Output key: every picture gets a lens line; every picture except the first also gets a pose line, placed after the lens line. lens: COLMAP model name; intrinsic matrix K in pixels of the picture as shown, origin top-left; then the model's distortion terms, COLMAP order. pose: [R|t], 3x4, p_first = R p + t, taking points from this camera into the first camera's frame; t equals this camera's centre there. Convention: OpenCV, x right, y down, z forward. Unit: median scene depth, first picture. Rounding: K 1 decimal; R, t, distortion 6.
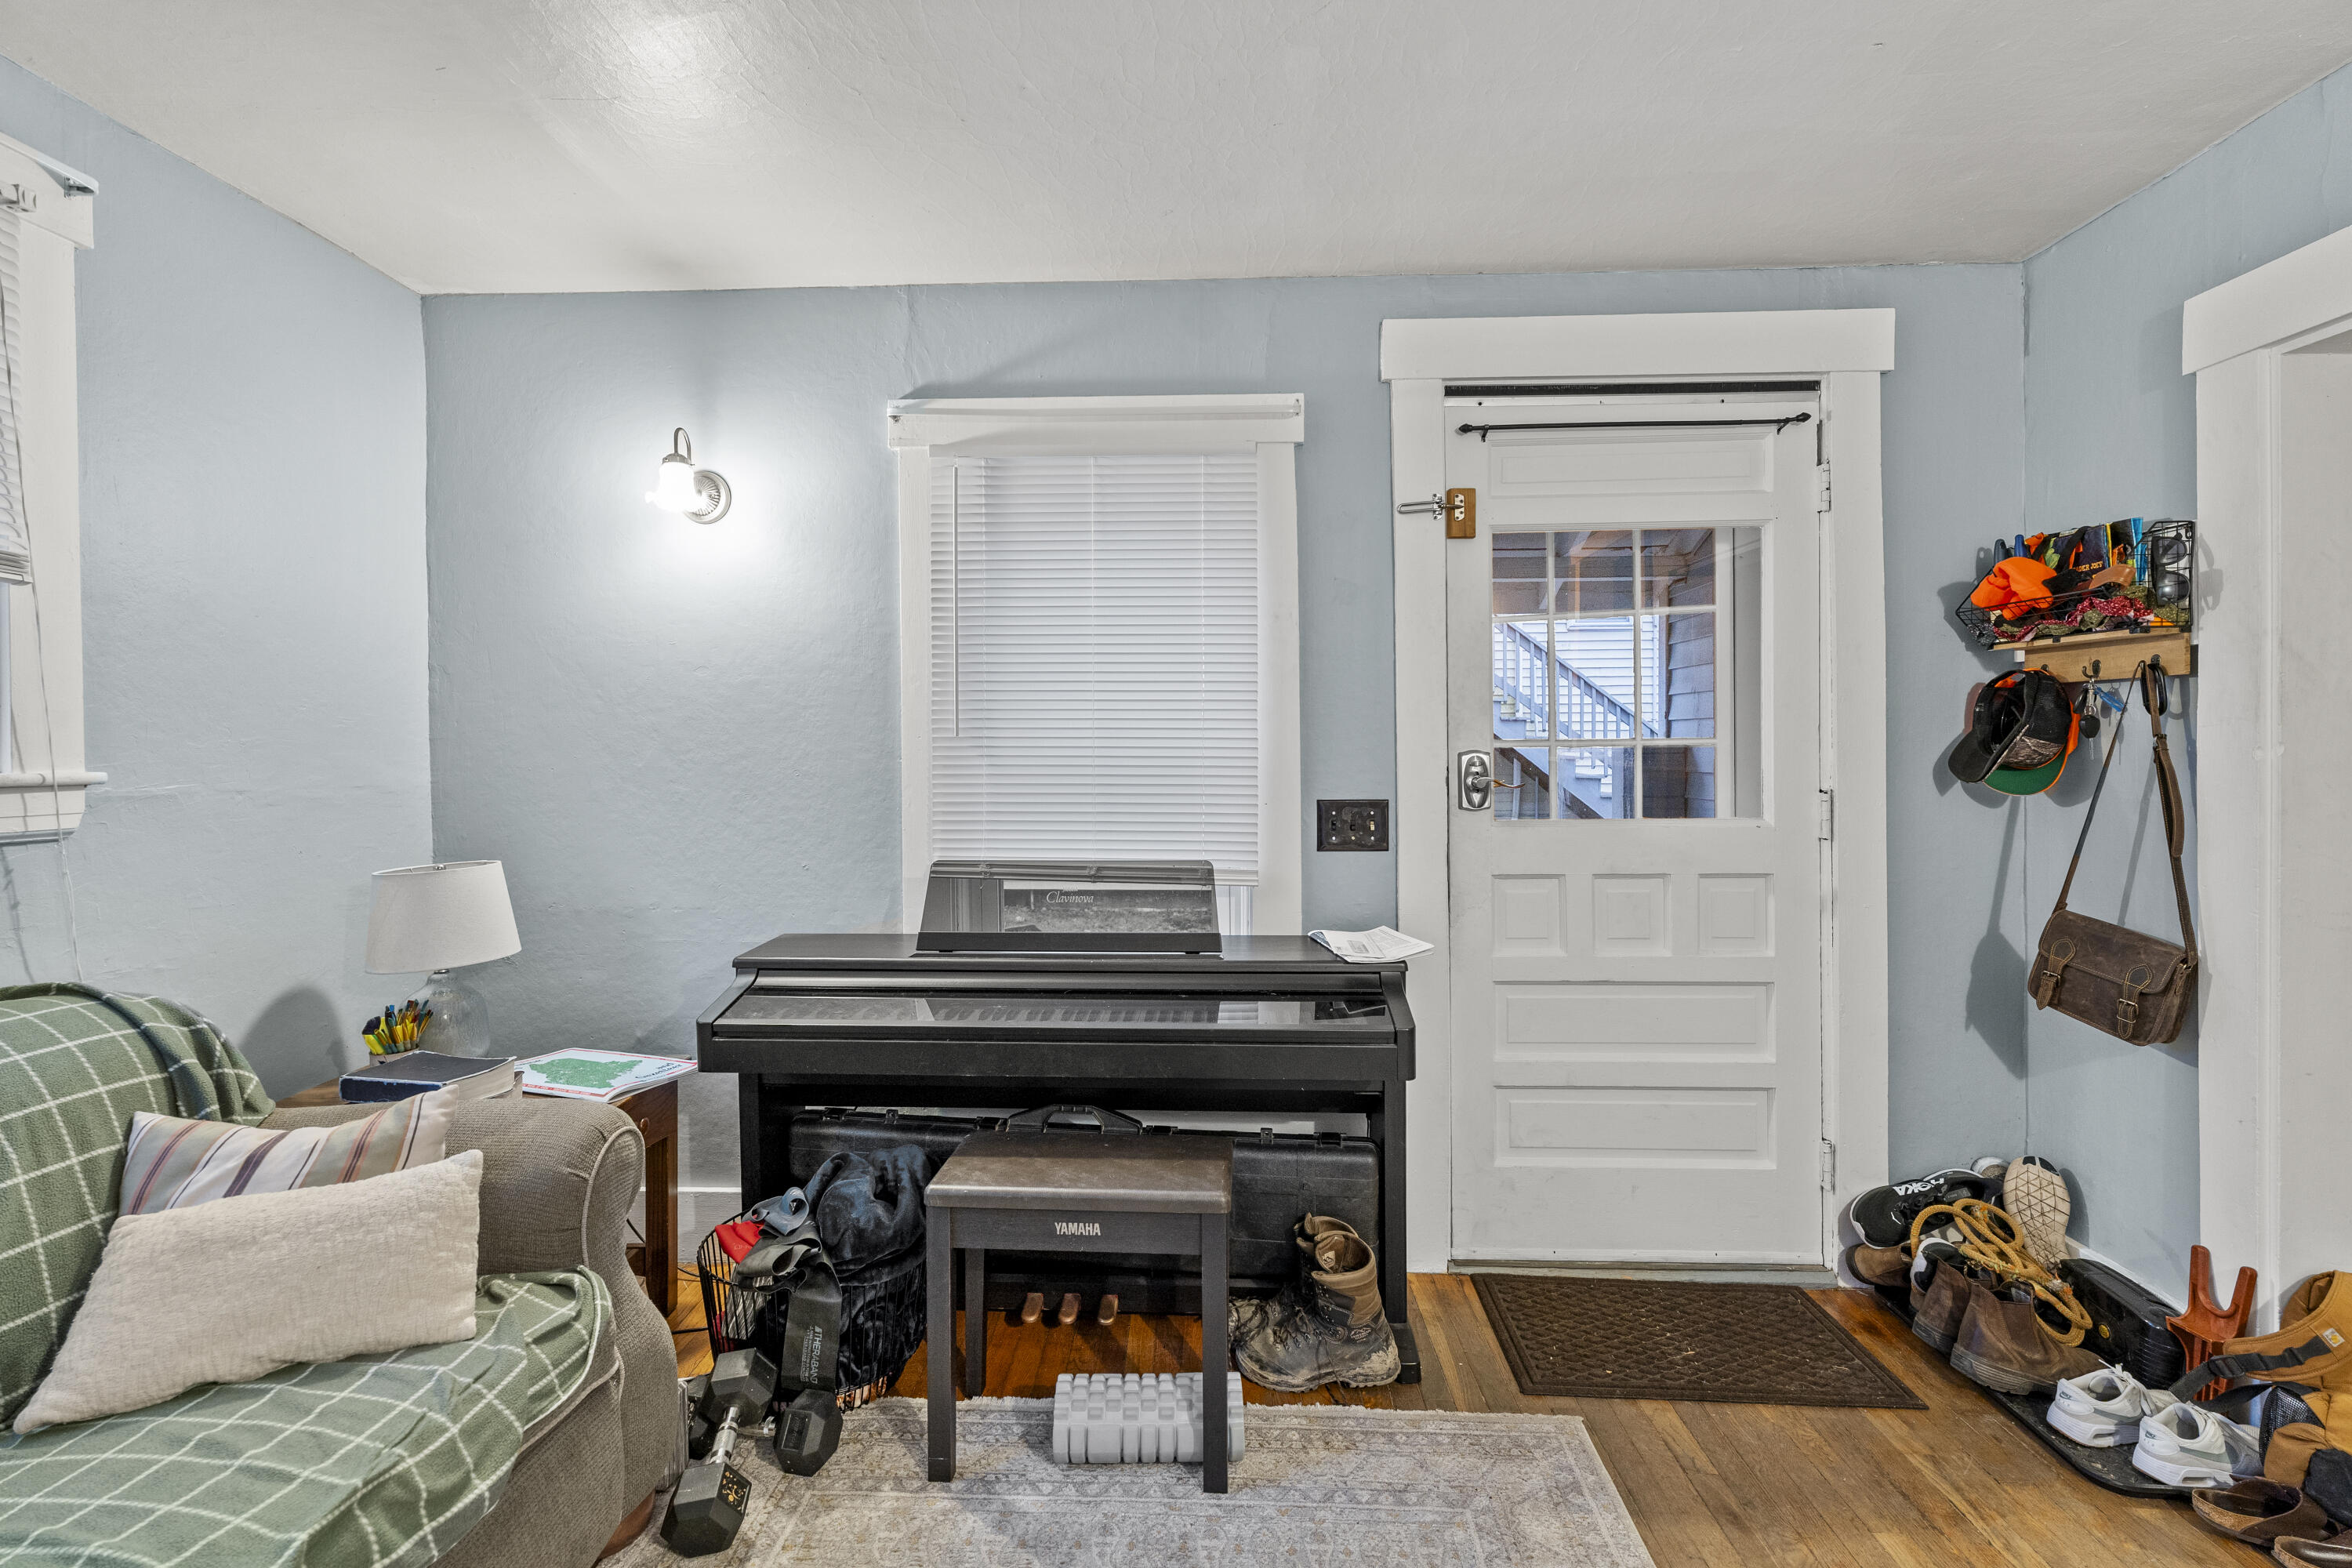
lens RADIAL K [[1064.9, 0, 1183.6], [0, 1064.9, 753.4], [0, 0, 1]] dist [0.000428, 0.006761]
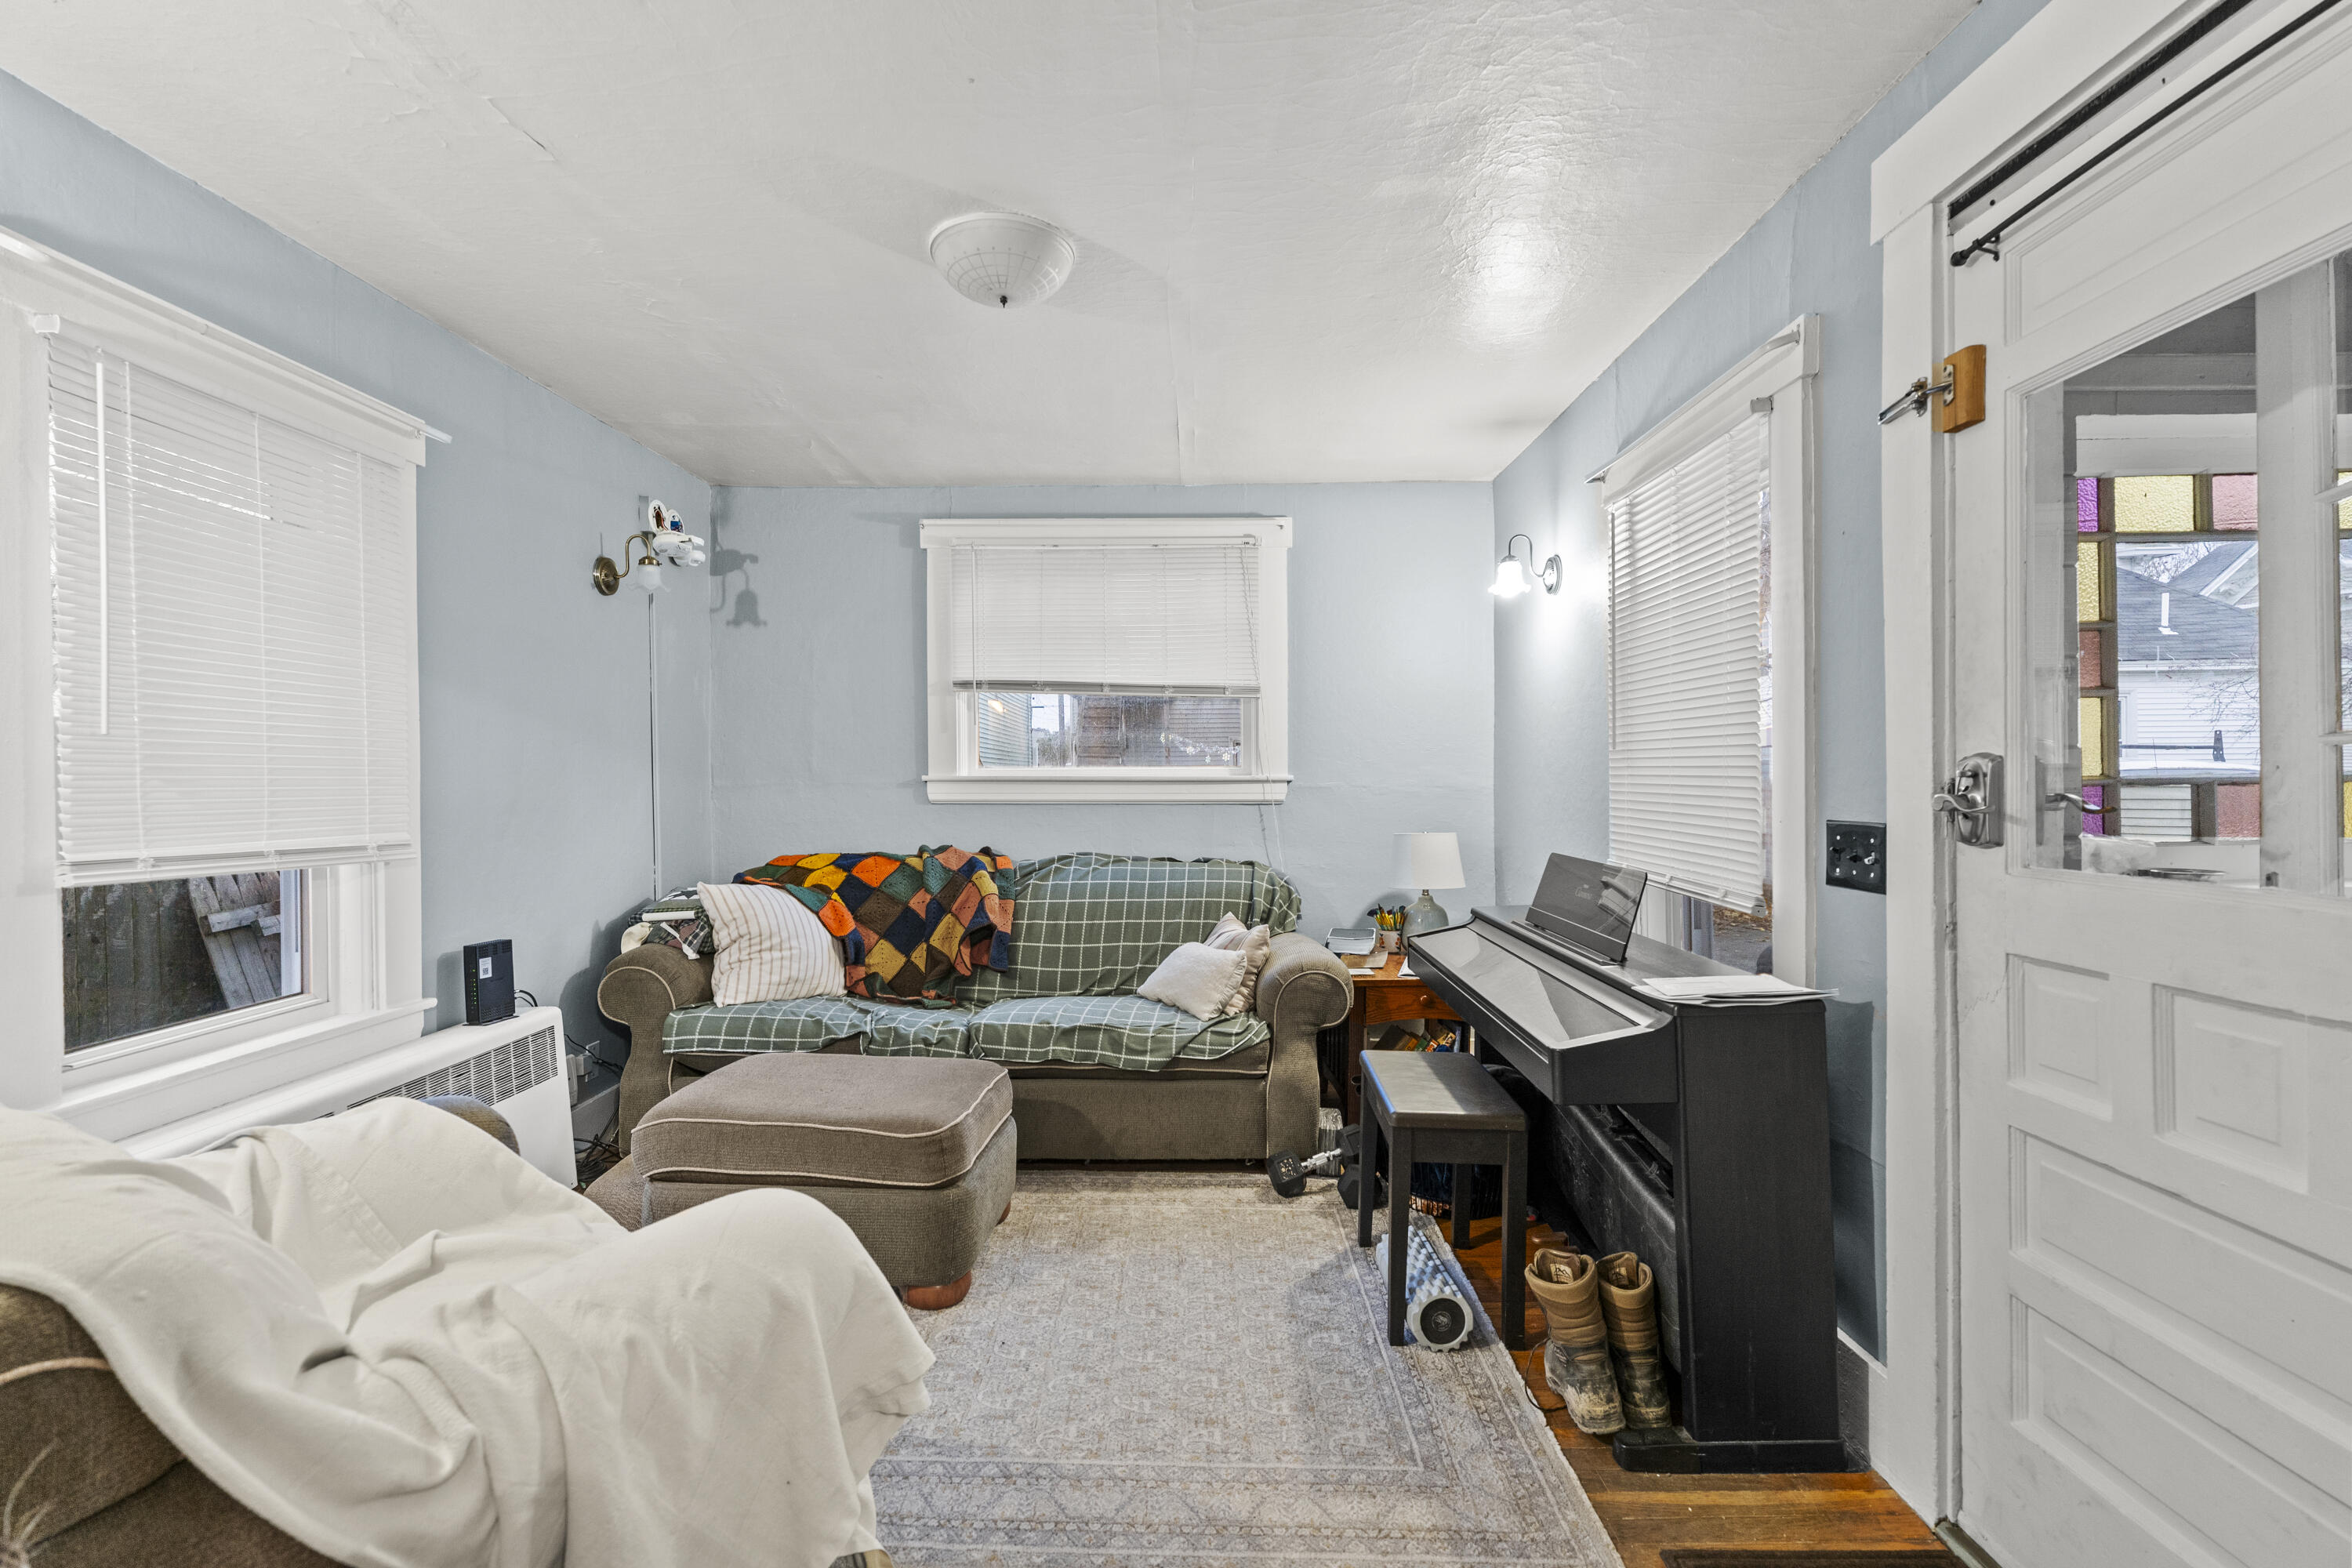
lens RADIAL K [[1056.2, 0, 1172.3], [0, 1056.2, 774.5], [0, 0, 1]] dist [-0.002765, 0.006501]
pose [[0.013743, 0.001644, -0.999904, 0.999360], [0.004027, 0.999990, 0.001699, 0.007472], [0.999897, -0.004050, 0.013737, 0.561325]]
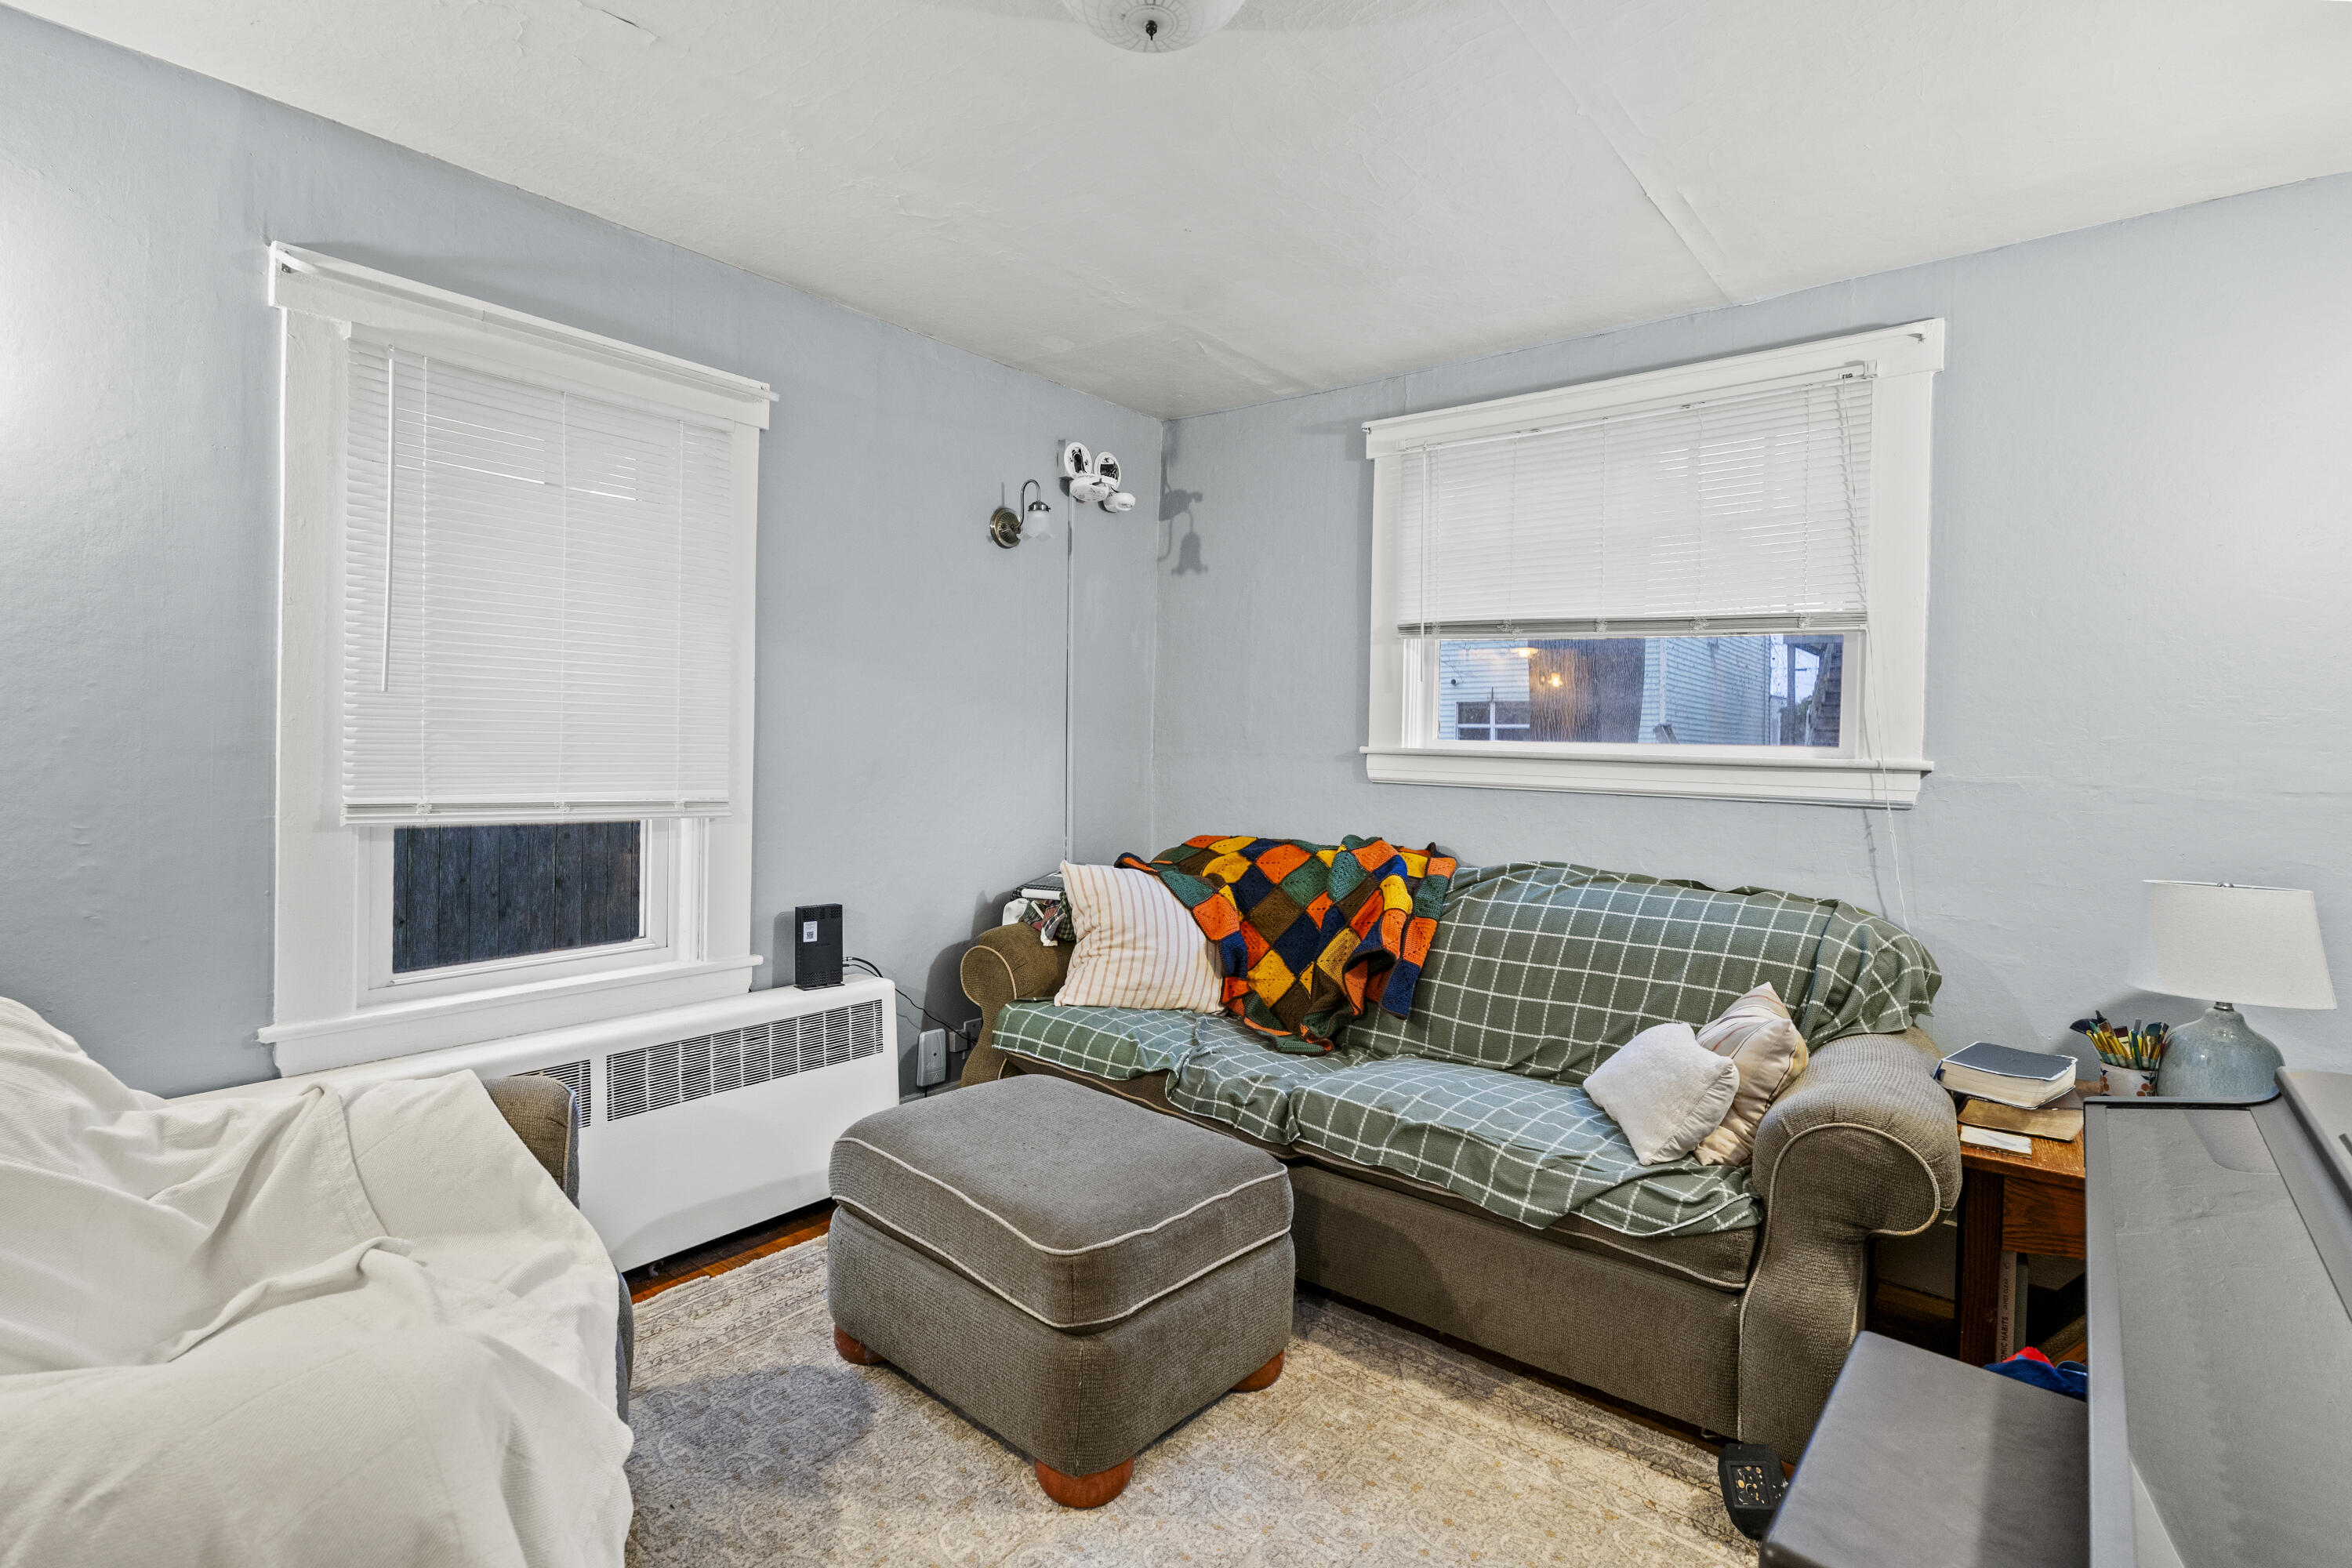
lens RADIAL K [[1099.9, 0, 1172.3], [0, 1099.9, 735.6], [0, 0, 1]] dist [-0.004831, 0.013423]
pose [[-0.607382, -0.011411, -0.794328, 0.525421], [-0.017333, 0.999849, -0.001110, 0.002074], [0.794221, 0.013094, -0.607488, 0.856138]]
